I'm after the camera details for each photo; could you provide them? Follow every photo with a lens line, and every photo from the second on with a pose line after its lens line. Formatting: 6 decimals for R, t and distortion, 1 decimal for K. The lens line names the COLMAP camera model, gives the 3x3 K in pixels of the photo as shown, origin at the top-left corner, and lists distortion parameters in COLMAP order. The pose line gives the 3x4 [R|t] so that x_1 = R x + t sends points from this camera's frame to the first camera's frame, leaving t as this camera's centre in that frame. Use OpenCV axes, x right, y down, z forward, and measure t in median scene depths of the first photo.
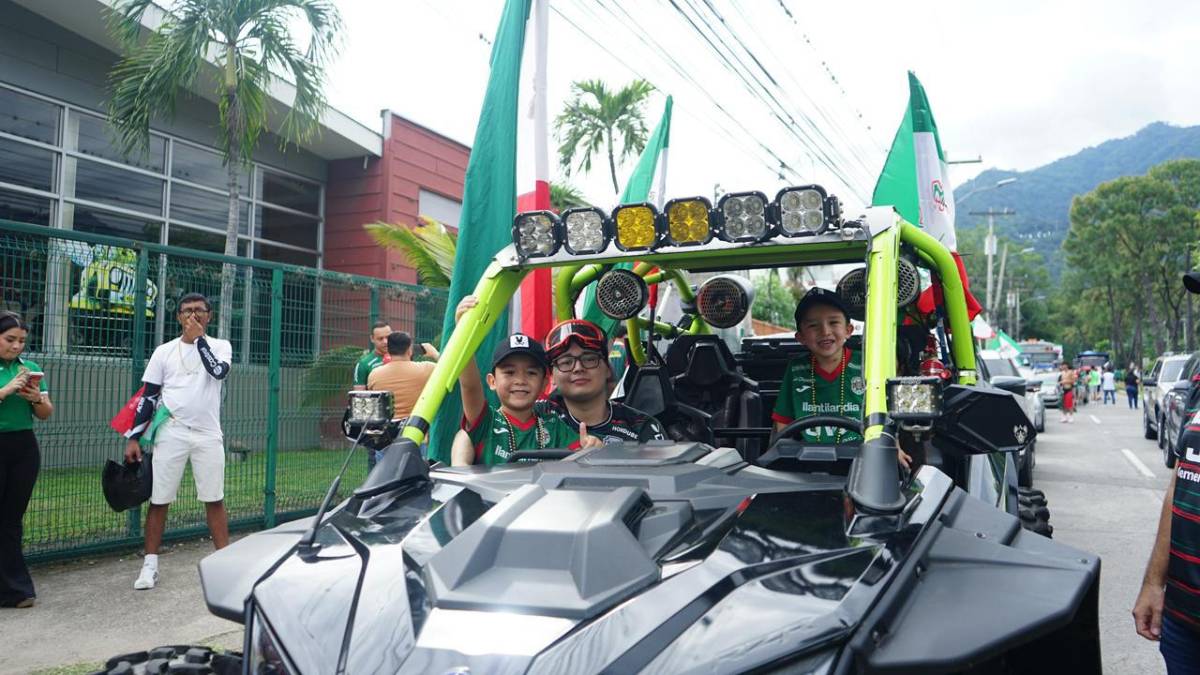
lens RADIAL K [[944.8, 0, 594.8], [0, 944.8, 337.9], [0, 0, 1]] dist [-0.014679, -0.003063]
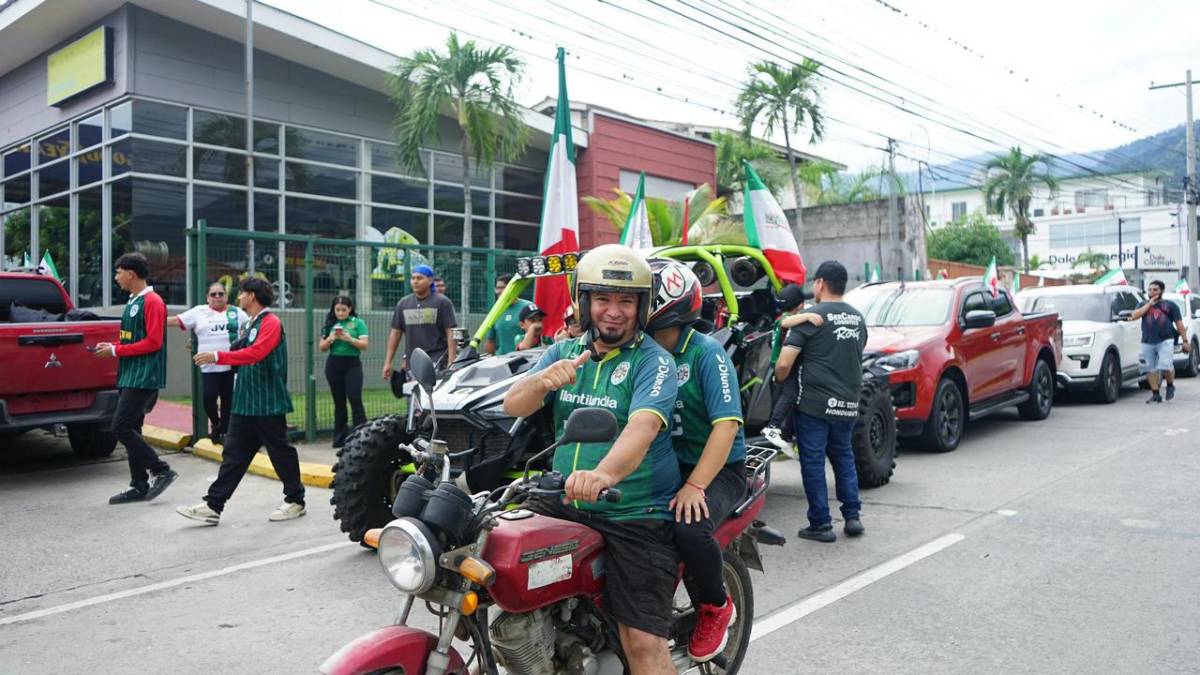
lens RADIAL K [[944.8, 0, 601.9], [0, 944.8, 335.3], [0, 0, 1]] dist [-0.014679, -0.003063]
pose [[0.961623, -0.020749, -0.273589, 0.135755], [0.037229, 0.997782, 0.055182, -0.009538], [0.271837, -0.063250, 0.960262, -0.231930]]
